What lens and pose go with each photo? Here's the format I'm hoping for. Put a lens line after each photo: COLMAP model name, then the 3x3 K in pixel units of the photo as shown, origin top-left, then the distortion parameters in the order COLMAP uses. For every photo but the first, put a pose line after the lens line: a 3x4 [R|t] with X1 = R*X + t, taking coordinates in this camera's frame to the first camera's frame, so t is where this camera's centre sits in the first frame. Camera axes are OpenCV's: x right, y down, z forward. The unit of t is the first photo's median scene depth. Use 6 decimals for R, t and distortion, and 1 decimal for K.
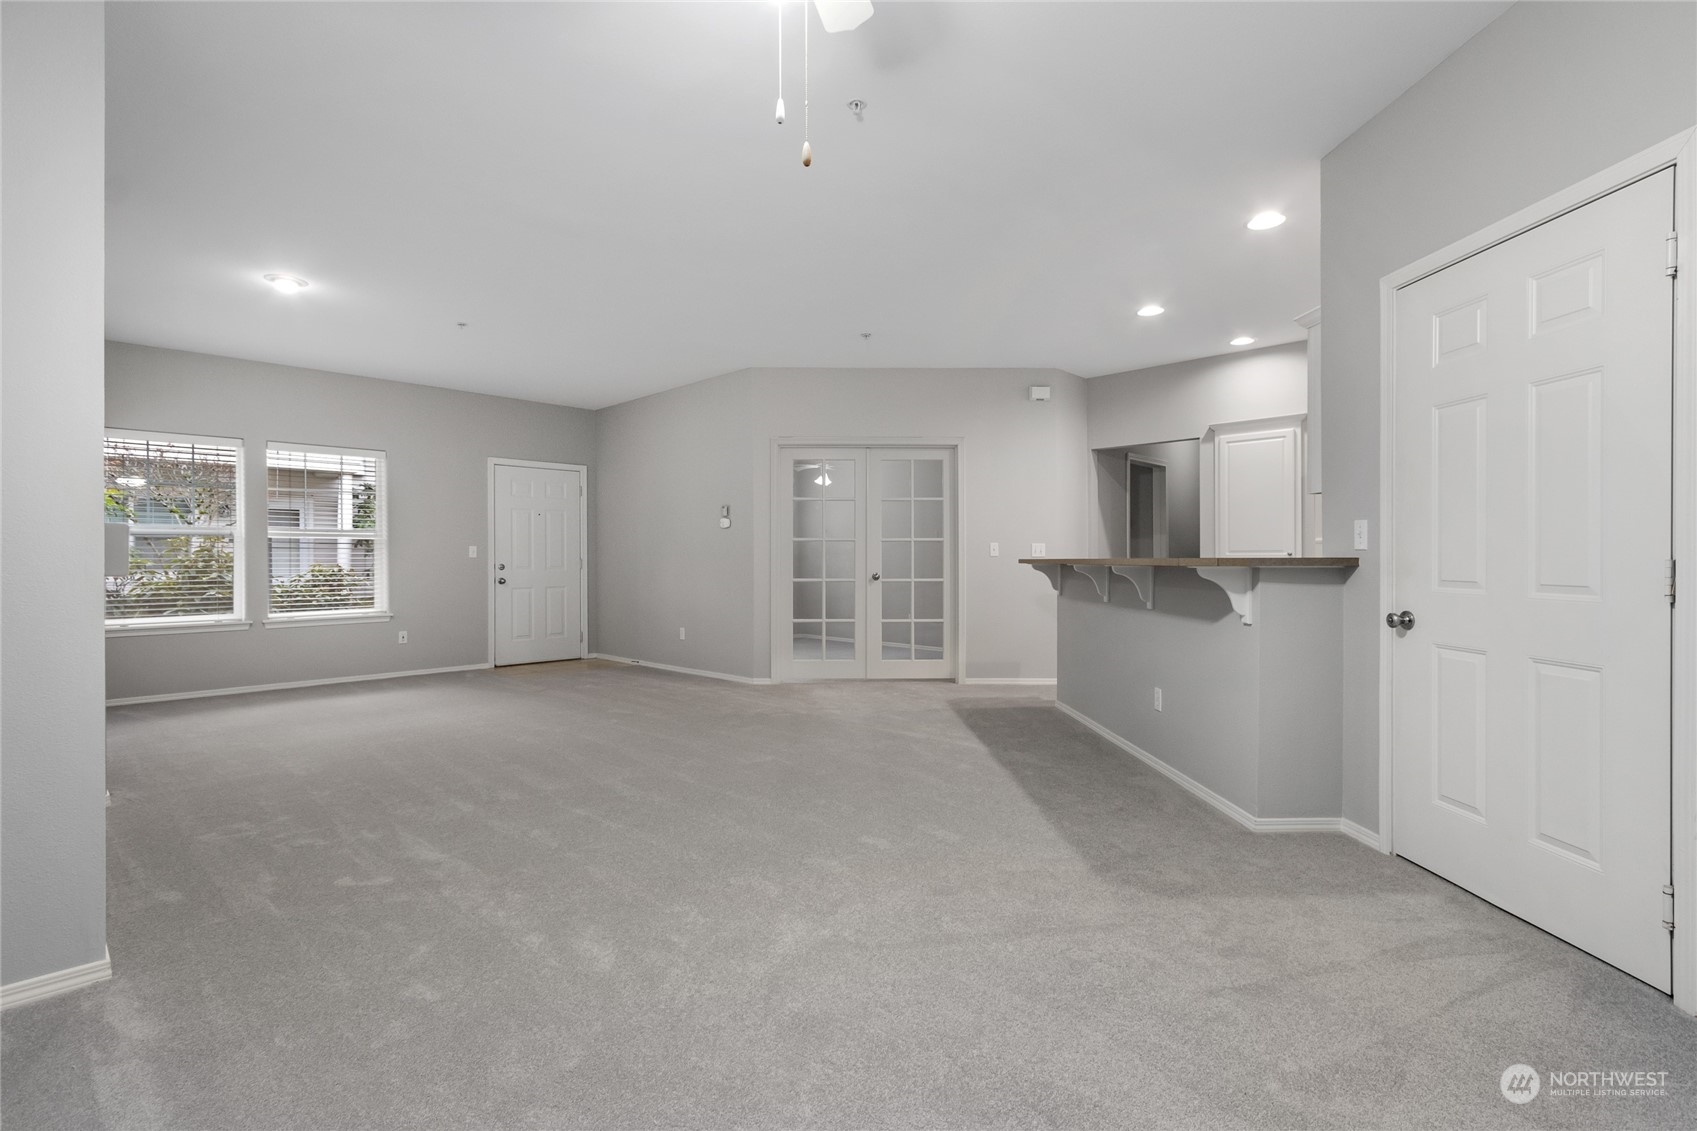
lens RADIAL K [[807.1, 0, 846.6], [0, 807.1, 553.2], [0, 0, 1]] dist [0.005094, 0.000761]
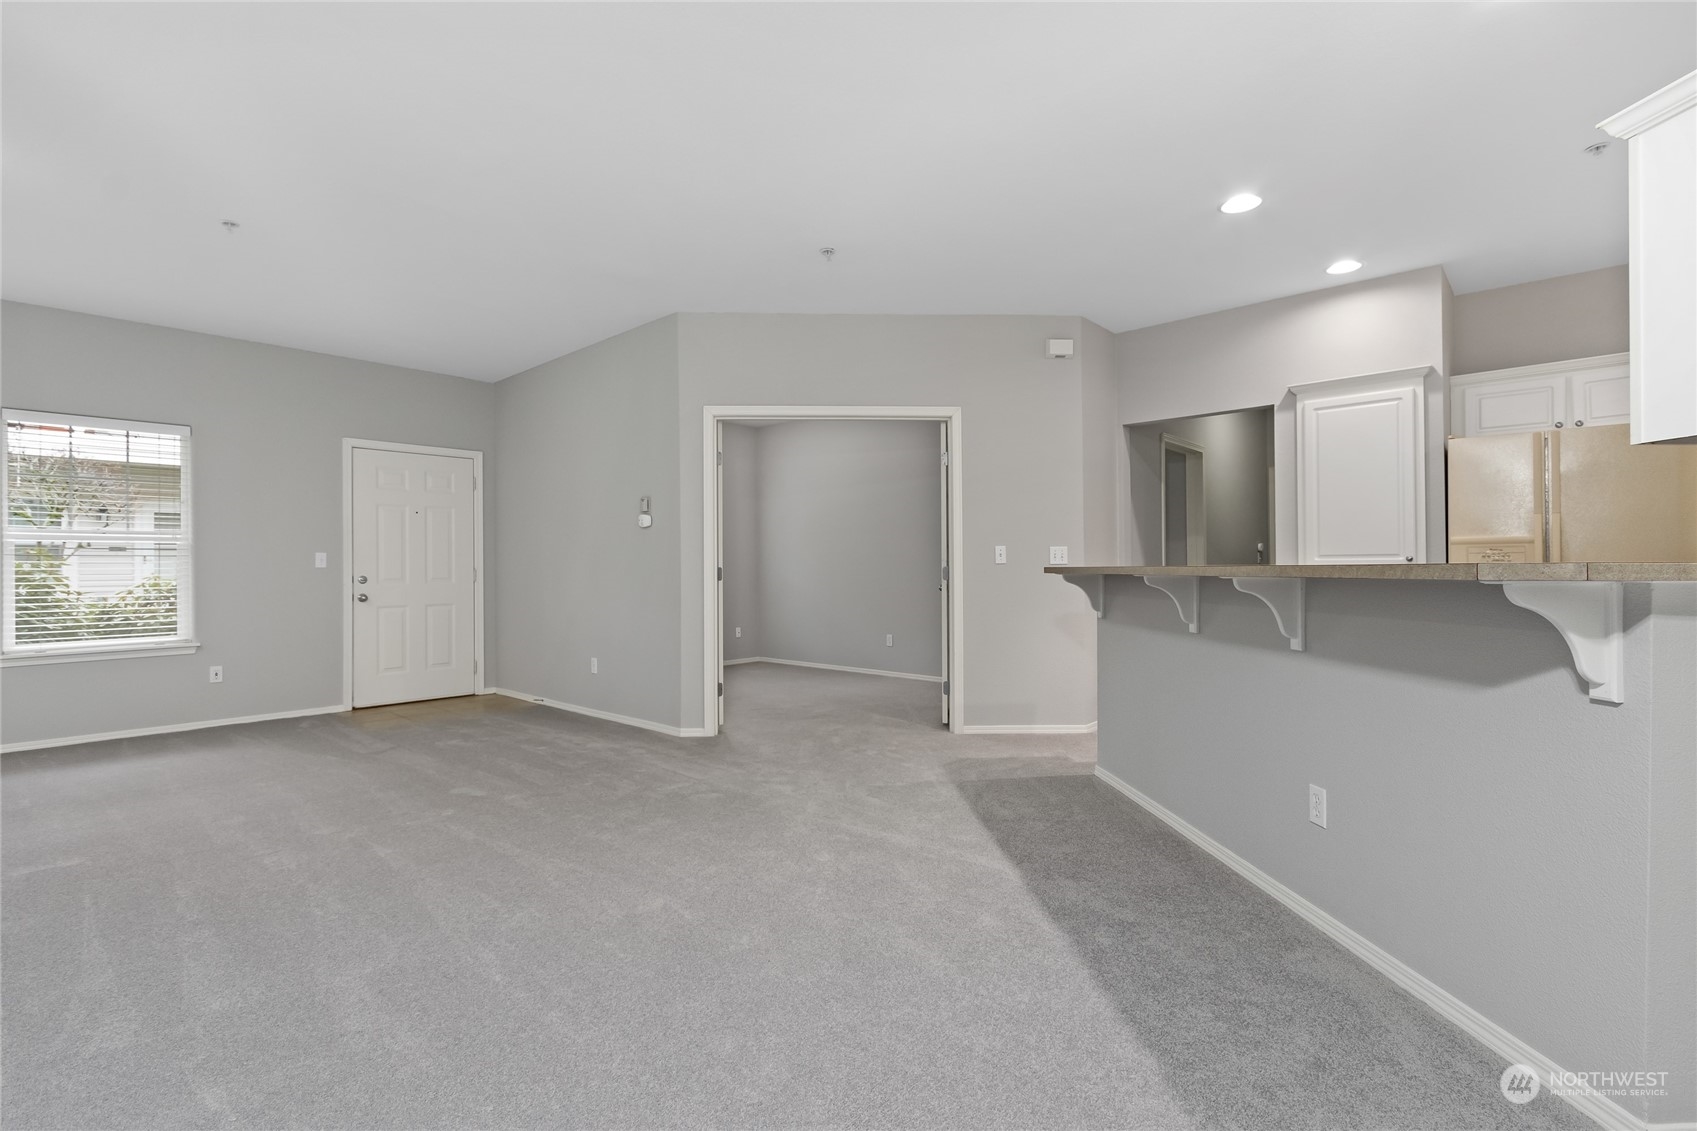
lens RADIAL K [[807.1, 0, 851.6], [0, 807.1, 551.8], [0, 0, 1]] dist [0.005094, 0.000761]
pose [[0.999338, -0.002697, 0.036288, 0.016859], [0.003160, 0.999914, -0.012705, 0.001950], [-0.036250, 0.012812, 0.999261, 0.265356]]
